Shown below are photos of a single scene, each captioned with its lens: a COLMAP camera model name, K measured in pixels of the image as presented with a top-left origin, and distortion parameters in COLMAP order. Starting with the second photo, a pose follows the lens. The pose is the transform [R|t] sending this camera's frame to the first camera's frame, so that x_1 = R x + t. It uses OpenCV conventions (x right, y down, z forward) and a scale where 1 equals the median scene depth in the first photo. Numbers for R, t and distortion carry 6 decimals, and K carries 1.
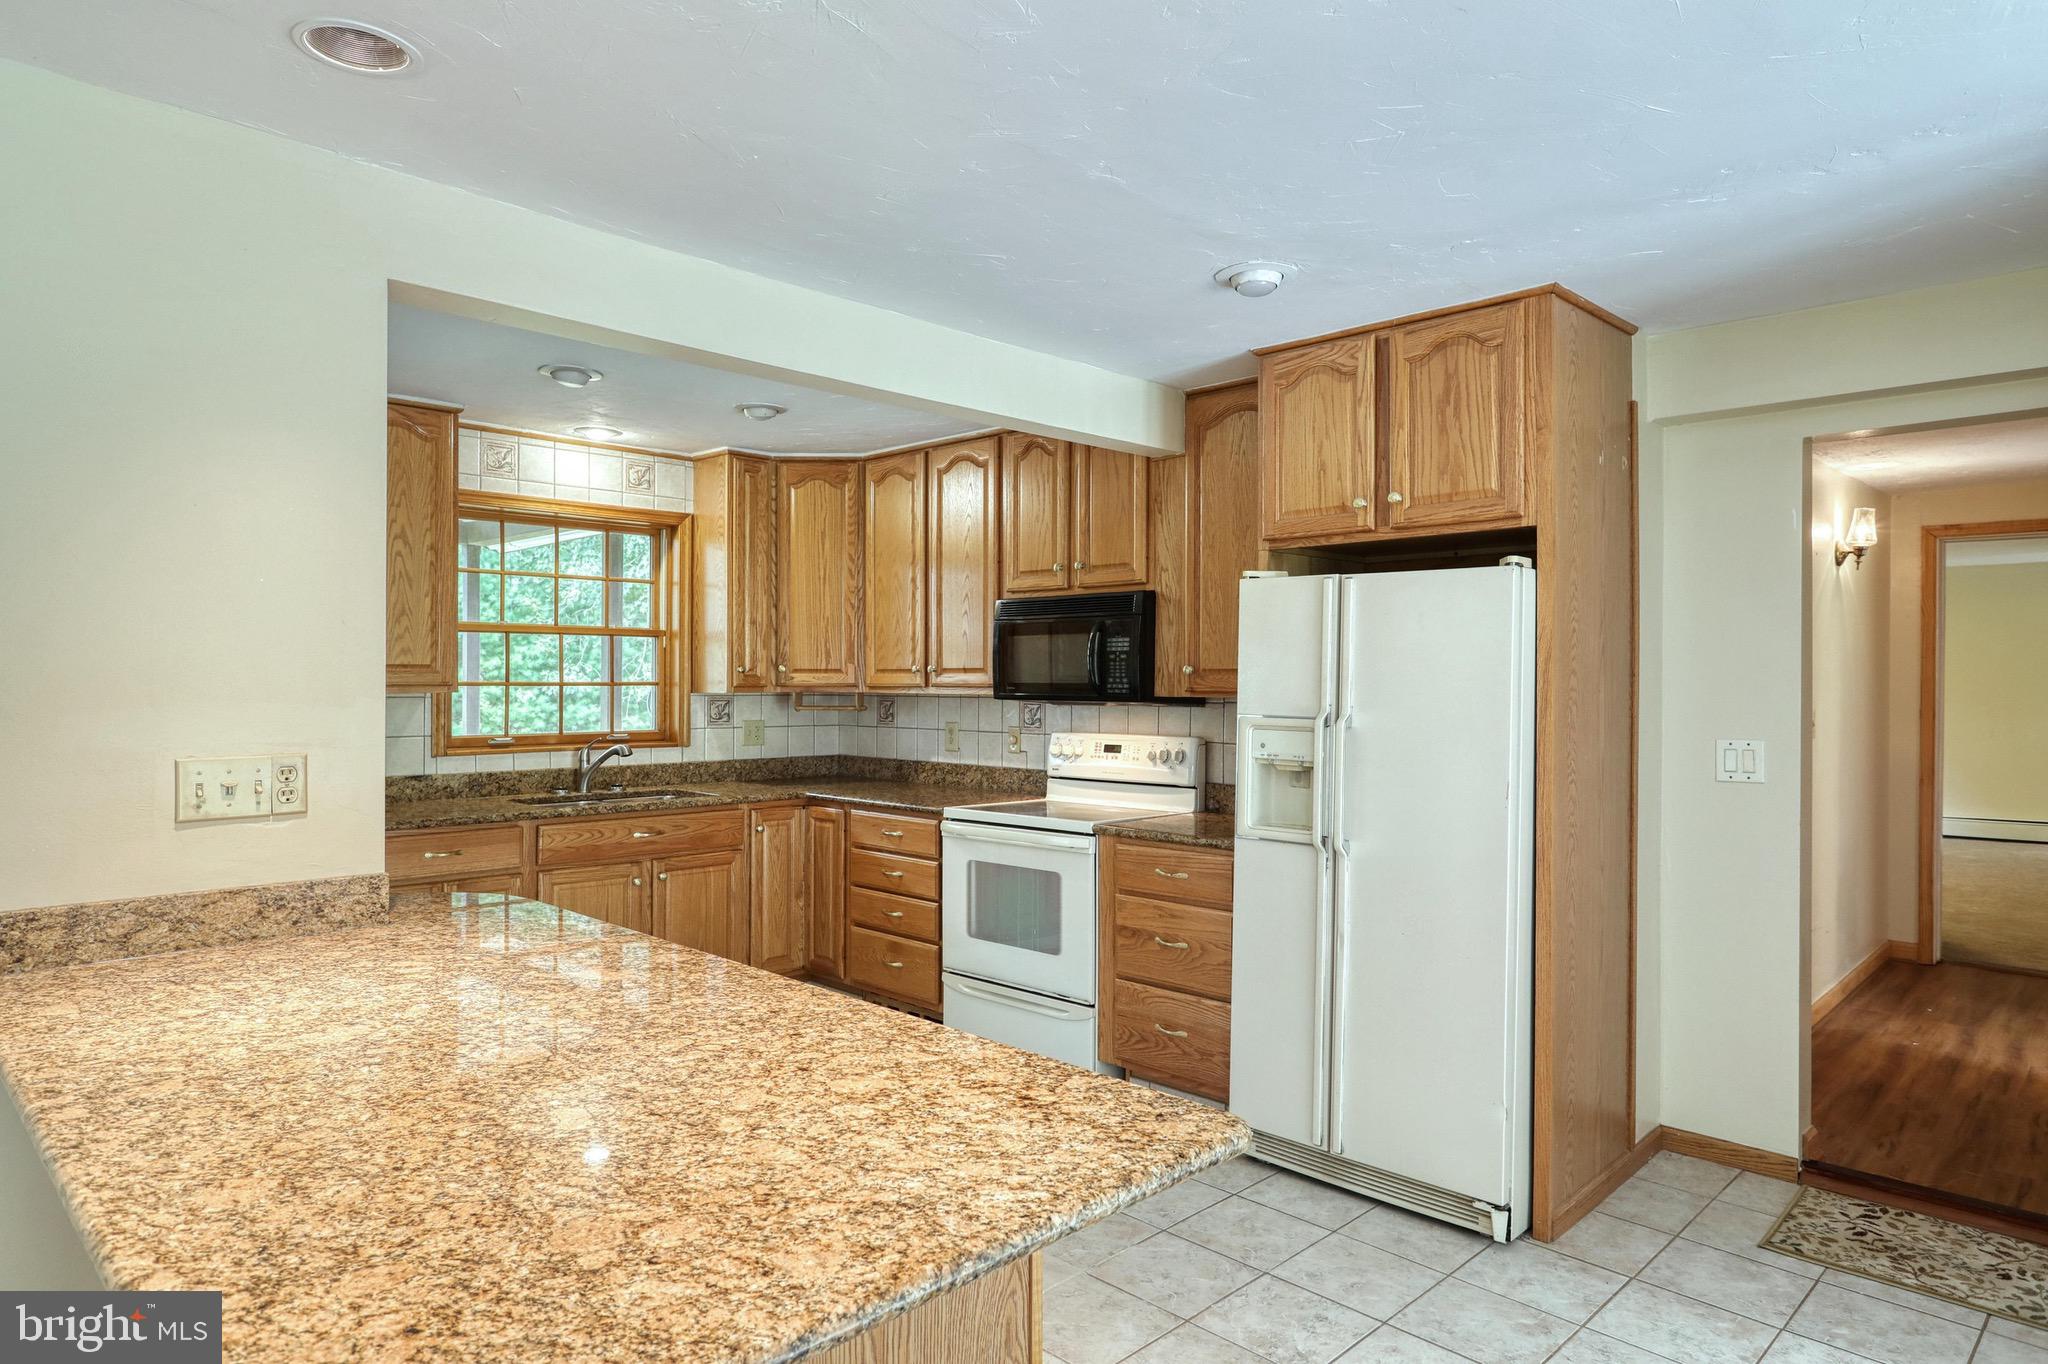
lens RADIAL K [[1210.6, 0, 1018.3], [0, 1210.6, 673.7], [0, 0, 1]] dist [-0.007588, 0.004817]
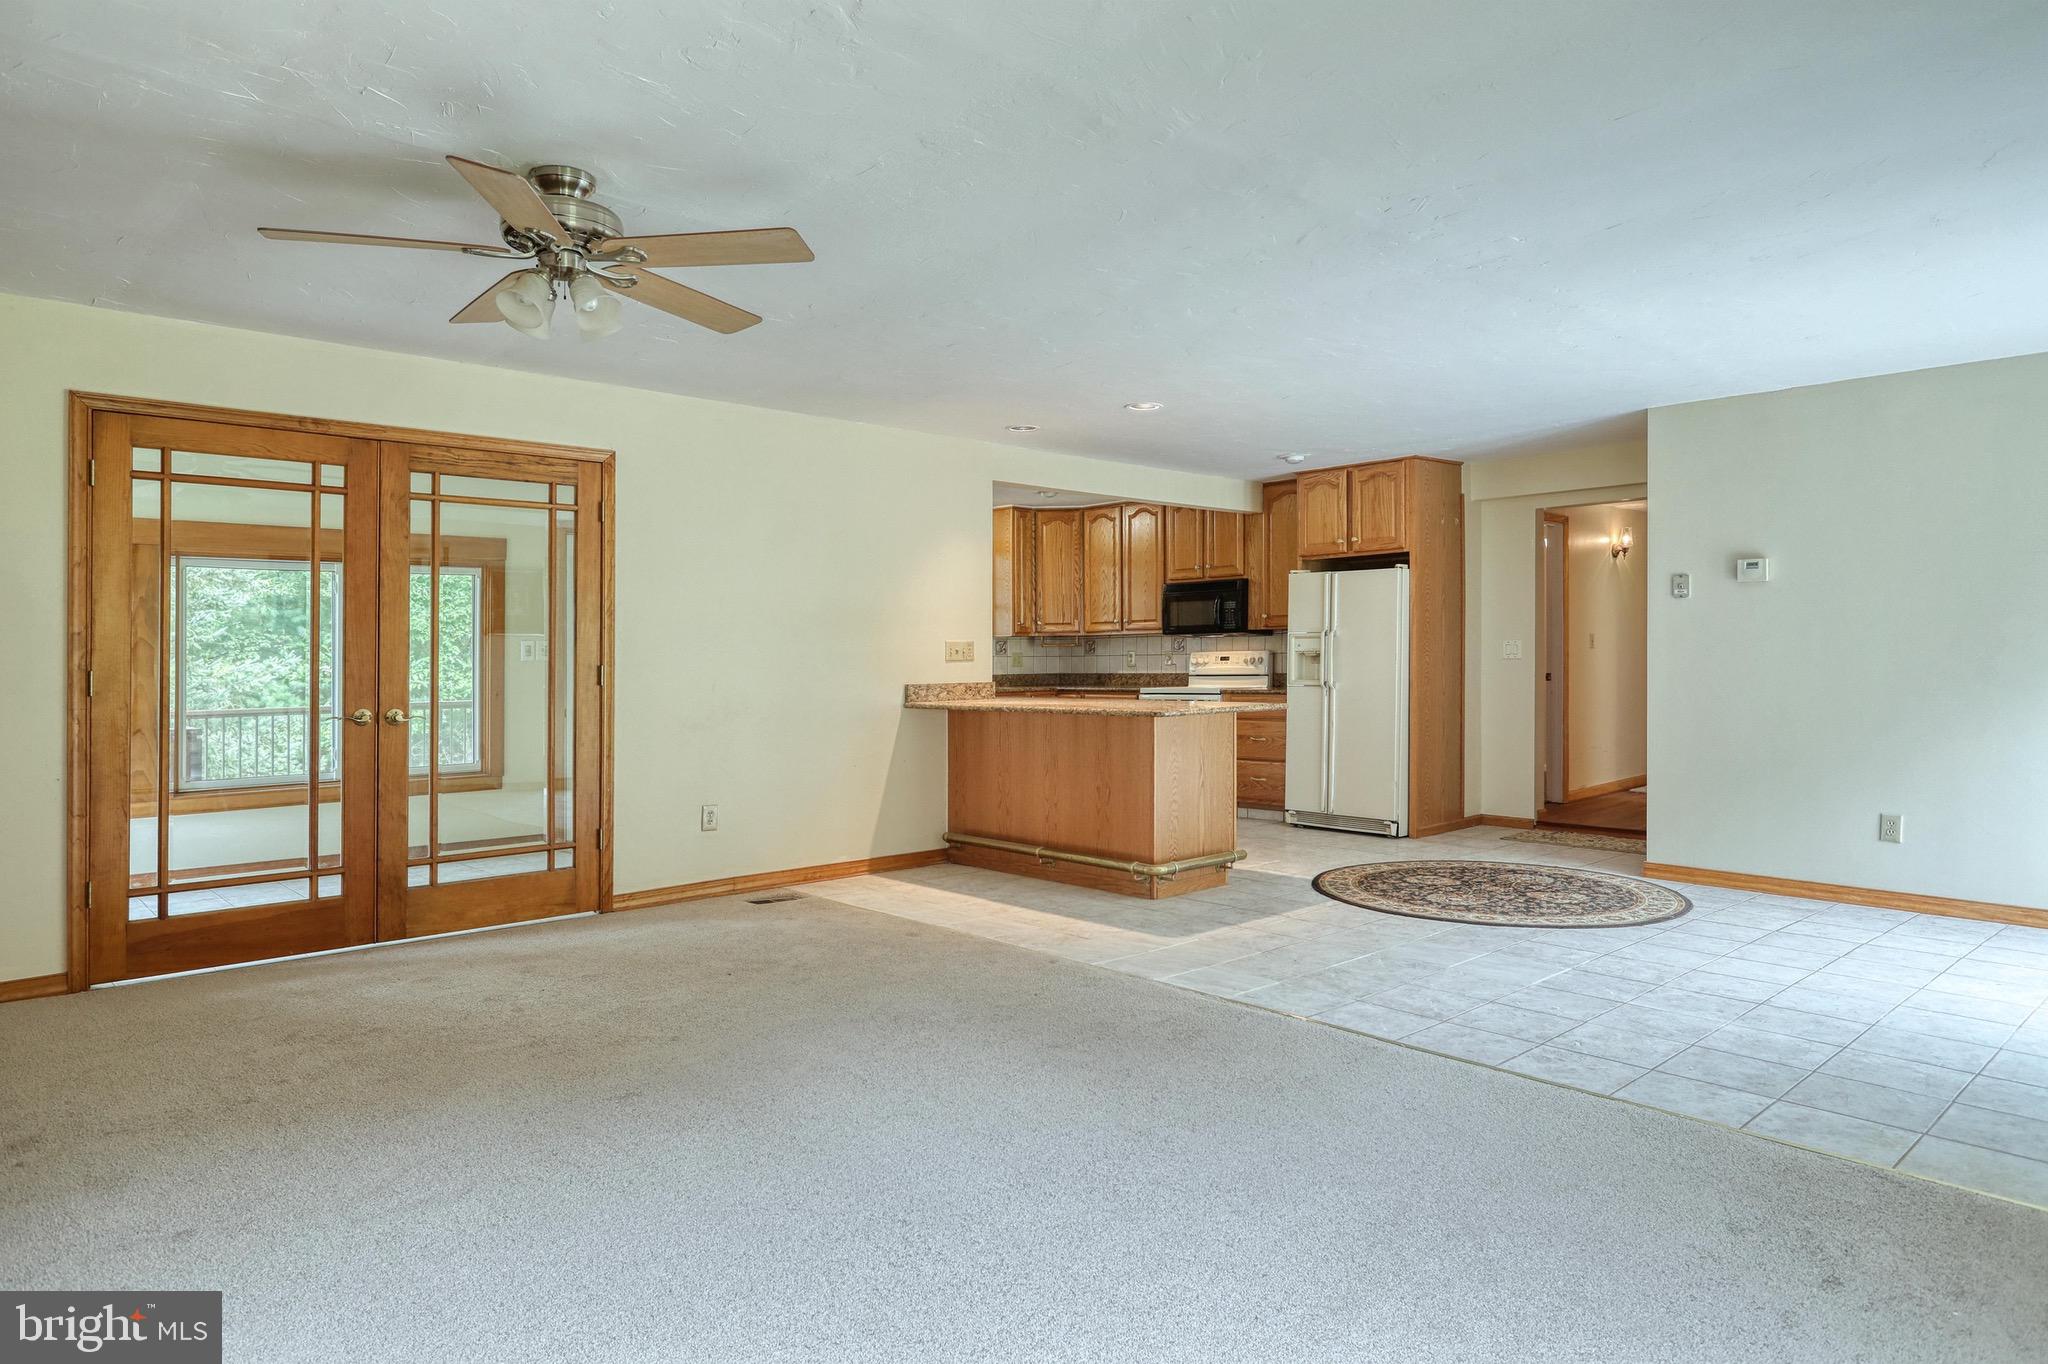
lens RADIAL K [[1210.6, 0, 992.8], [0, 1210.6, 703.7], [0, 0, 1]] dist [-0.007588, 0.004817]
pose [[0.997860, -0.012852, -0.064111, -0.214276], [0.015630, 0.998952, 0.043021, 0.054871], [0.063491, -0.043931, 0.997015, -1.224974]]
